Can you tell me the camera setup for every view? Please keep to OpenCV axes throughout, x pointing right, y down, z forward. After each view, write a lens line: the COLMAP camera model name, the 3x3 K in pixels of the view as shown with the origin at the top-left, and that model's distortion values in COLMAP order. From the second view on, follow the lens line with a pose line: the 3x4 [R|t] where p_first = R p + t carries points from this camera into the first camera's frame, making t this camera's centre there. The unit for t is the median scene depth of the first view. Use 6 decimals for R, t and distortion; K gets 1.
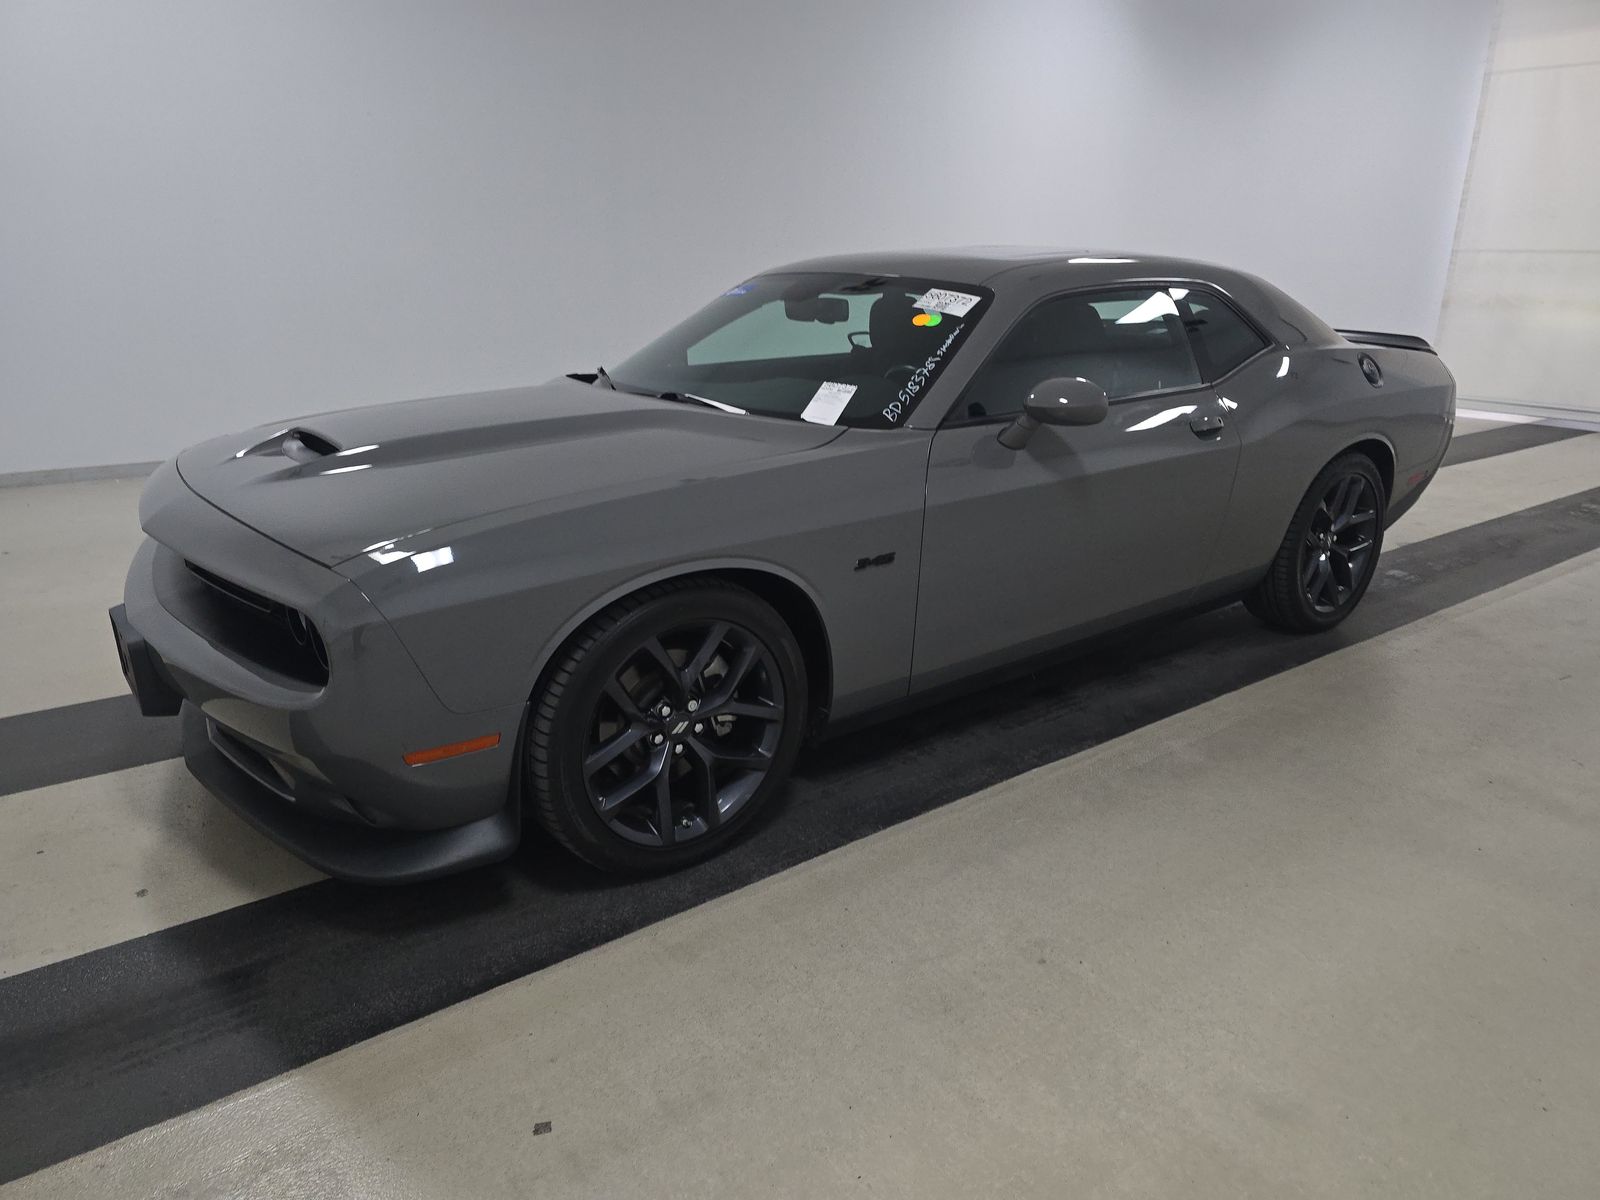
lens RADIAL K [[1071.2, 0, 796.2], [0, 1071.2, 599.8], [0, 0, 1]] dist [0.024139, -0.004696]
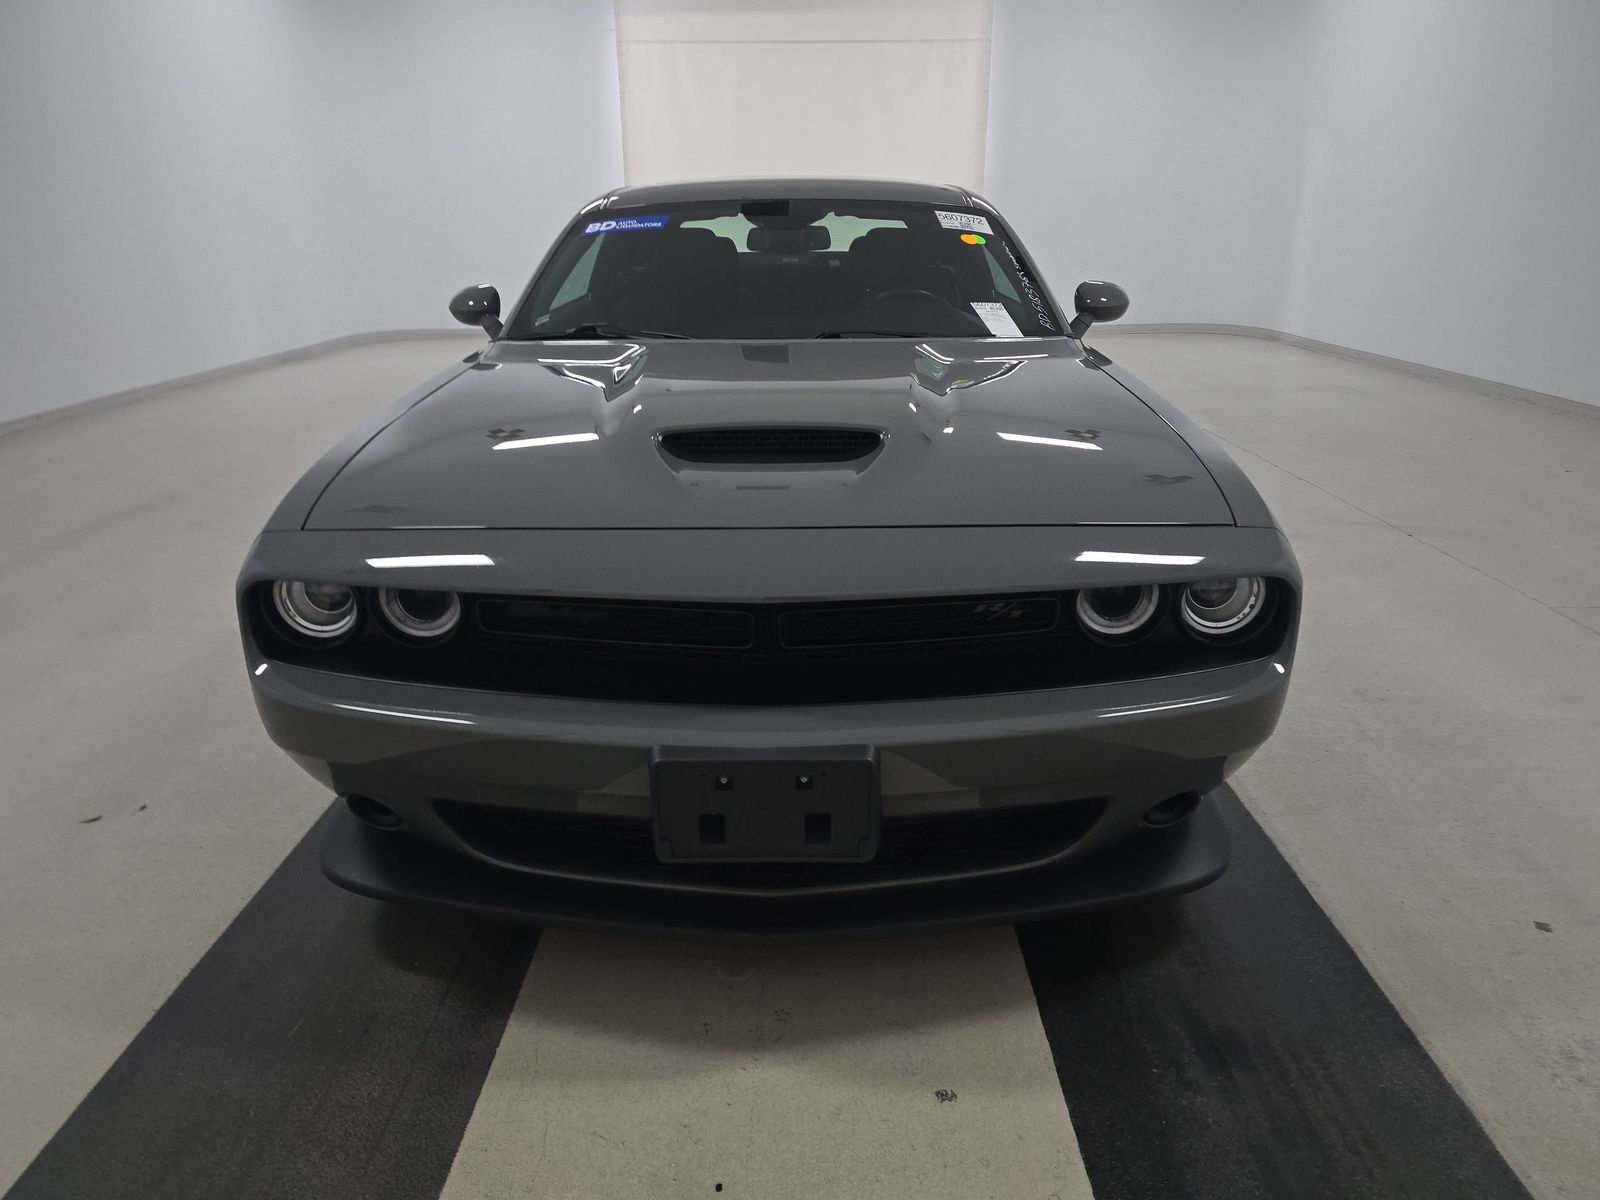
lens RADIAL K [[1071.2, 0, 796.2], [0, 1071.2, 599.8], [0, 0, 1]] dist [0.024139, -0.004696]
pose [[0.606780, -0.274590, 0.745934, -0.790256], [0.243382, 0.957545, 0.154507, -0.115485], [-0.756692, 0.087795, 0.647850, 0.438051]]
